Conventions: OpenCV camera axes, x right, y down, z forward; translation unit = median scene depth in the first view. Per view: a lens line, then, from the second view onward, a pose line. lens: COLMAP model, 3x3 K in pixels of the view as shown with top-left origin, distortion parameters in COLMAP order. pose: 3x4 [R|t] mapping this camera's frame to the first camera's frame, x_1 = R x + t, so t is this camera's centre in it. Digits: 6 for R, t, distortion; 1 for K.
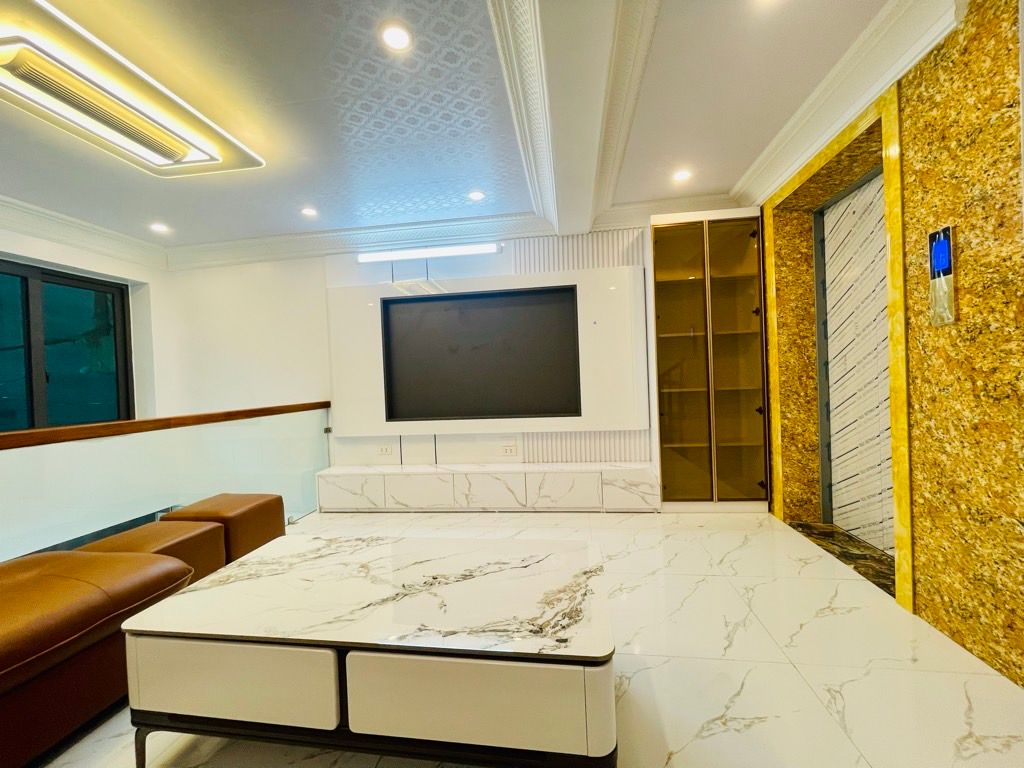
lens RADIAL K [[411.6, 0, 512.0], [0, 411.6, 384.0], [0, 0, 1]] dist [-0.000781, -0.000033]
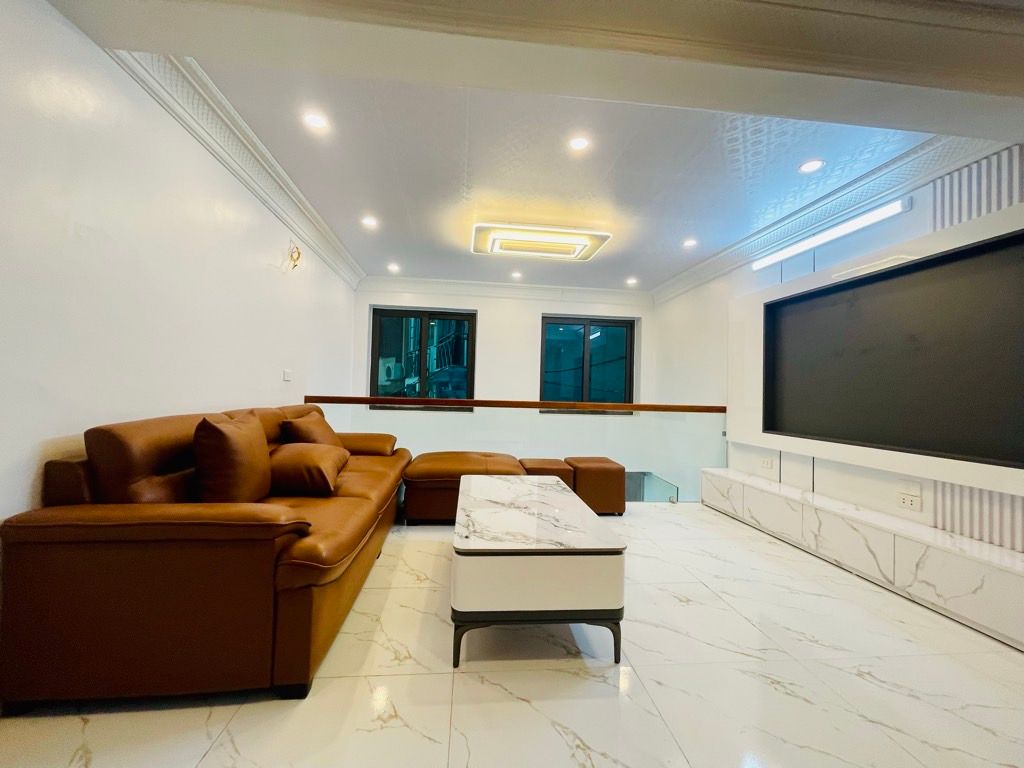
lens RADIAL K [[411.6, 0, 512.0], [0, 411.6, 384.0], [0, 0, 1]] dist [-0.000781, -0.000033]
pose [[0.251033, 0.029600, -0.967526, 0.503836], [-0.050414, 0.998576, 0.017470, -0.008544], [0.966665, 0.044392, 0.252167, 0.209788]]
